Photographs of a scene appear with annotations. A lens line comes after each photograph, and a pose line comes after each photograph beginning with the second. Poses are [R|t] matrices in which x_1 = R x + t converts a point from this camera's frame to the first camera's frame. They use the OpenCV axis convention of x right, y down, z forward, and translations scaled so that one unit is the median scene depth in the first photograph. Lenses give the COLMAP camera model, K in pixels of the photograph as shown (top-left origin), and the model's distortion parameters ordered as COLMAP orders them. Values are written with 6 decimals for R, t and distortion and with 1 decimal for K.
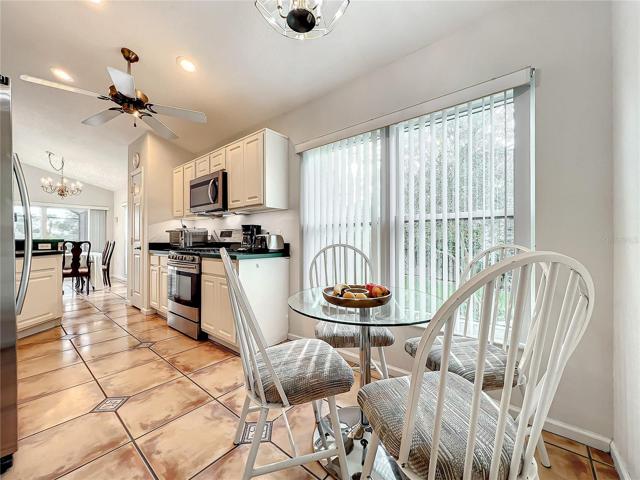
lens RADIAL K [[265.3, 0, 312.6], [0, 265.3, 239.9], [0, 0, 1]] dist [0.000236, -0.000019]
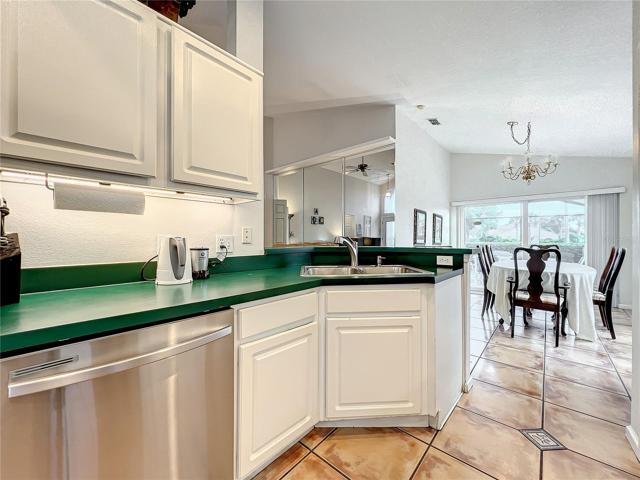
lens RADIAL K [[259.6, 0, 322.2], [0, 259.6, 238.0], [0, 0, 1]] dist [0.002630, 0.000384]
pose [[0.005938, -0.000444, -0.999982, -0.306108], [-0.000593, 1.000000, -0.000448, -0.016963], [0.999982, 0.000595, 0.005938, 0.508084]]
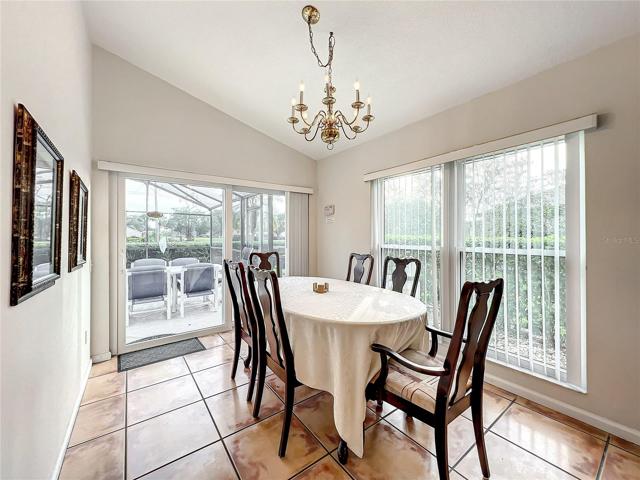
lens RADIAL K [[259.6, 0, 322.2], [0, 259.6, 238.0], [0, 0, 1]] dist [0.002630, 0.000384]
pose [[0.978783, 0.002522, -0.204882, -0.945453], [-0.000515, 0.999951, 0.009844, -0.034891], [0.204897, -0.009530, 0.978737, 0.695647]]
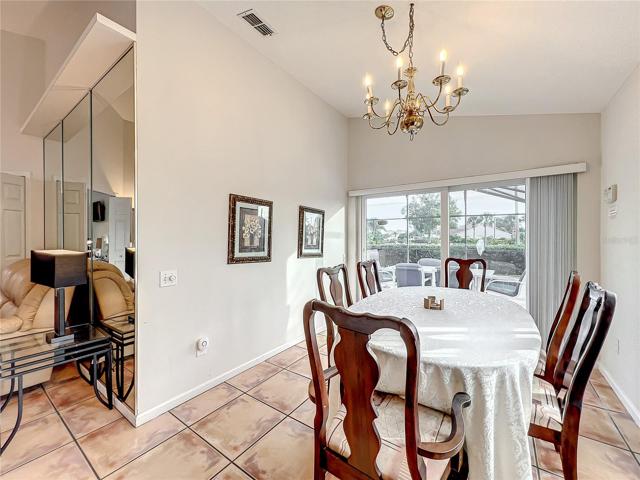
lens RADIAL K [[259.6, 0, 322.2], [0, 259.6, 238.0], [0, 0, 1]] dist [0.002630, 0.000384]
pose [[0.111117, 0.002195, -0.993805, -0.697284], [0.000894, 0.999997, 0.002309, -0.038600], [0.993807, -0.001145, 0.111115, 0.927521]]
